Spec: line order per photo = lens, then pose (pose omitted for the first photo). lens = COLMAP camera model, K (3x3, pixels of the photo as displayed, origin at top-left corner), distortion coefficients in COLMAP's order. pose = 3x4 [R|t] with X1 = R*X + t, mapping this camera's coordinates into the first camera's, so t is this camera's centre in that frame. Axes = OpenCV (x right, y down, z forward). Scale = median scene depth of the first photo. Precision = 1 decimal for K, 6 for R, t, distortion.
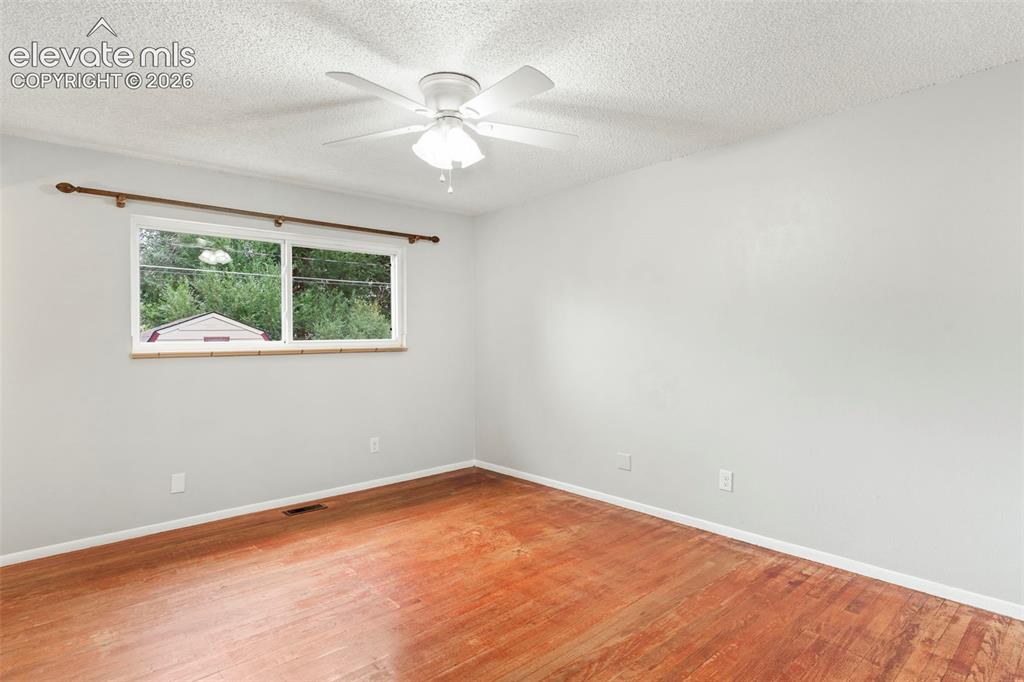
lens RADIAL K [[434.8, 0, 512.0], [0, 434.8, 341.0], [0, 0, 1]] dist [-0.000030, -0.000057]
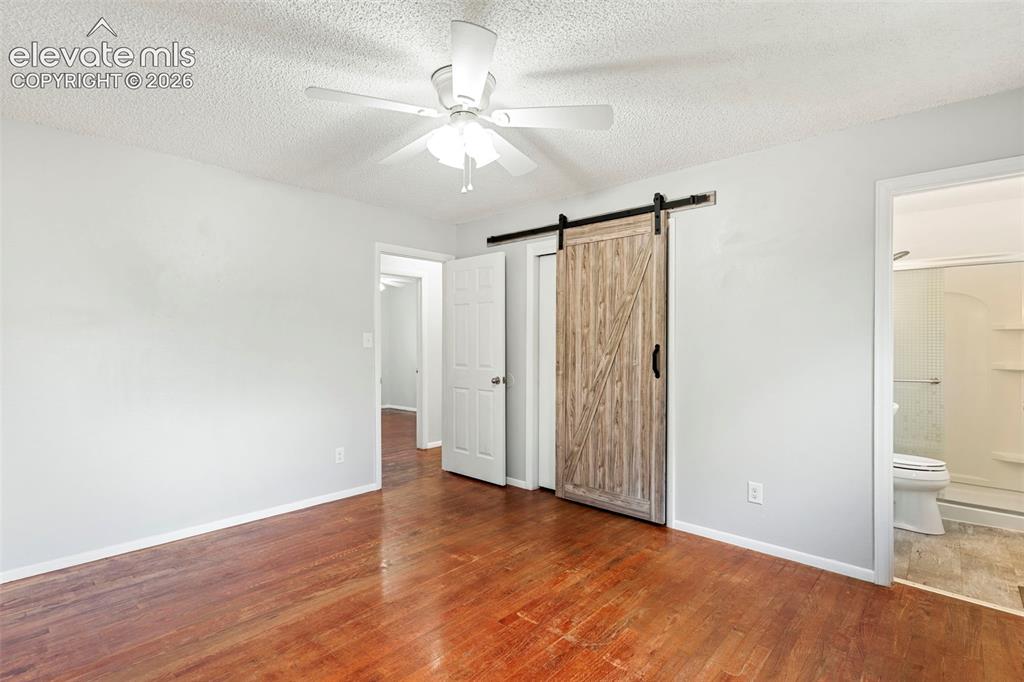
lens RADIAL K [[495.2, 0, 512.0], [0, 495.2, 341.0], [0, 0, 1]] dist [0.003049, 0.000234]
pose [[-0.995078, 0.007805, -0.098789, -0.145962], [0.007891, 0.999969, -0.000475, -0.014694], [0.098783, -0.001253, -0.995108, 2.235724]]
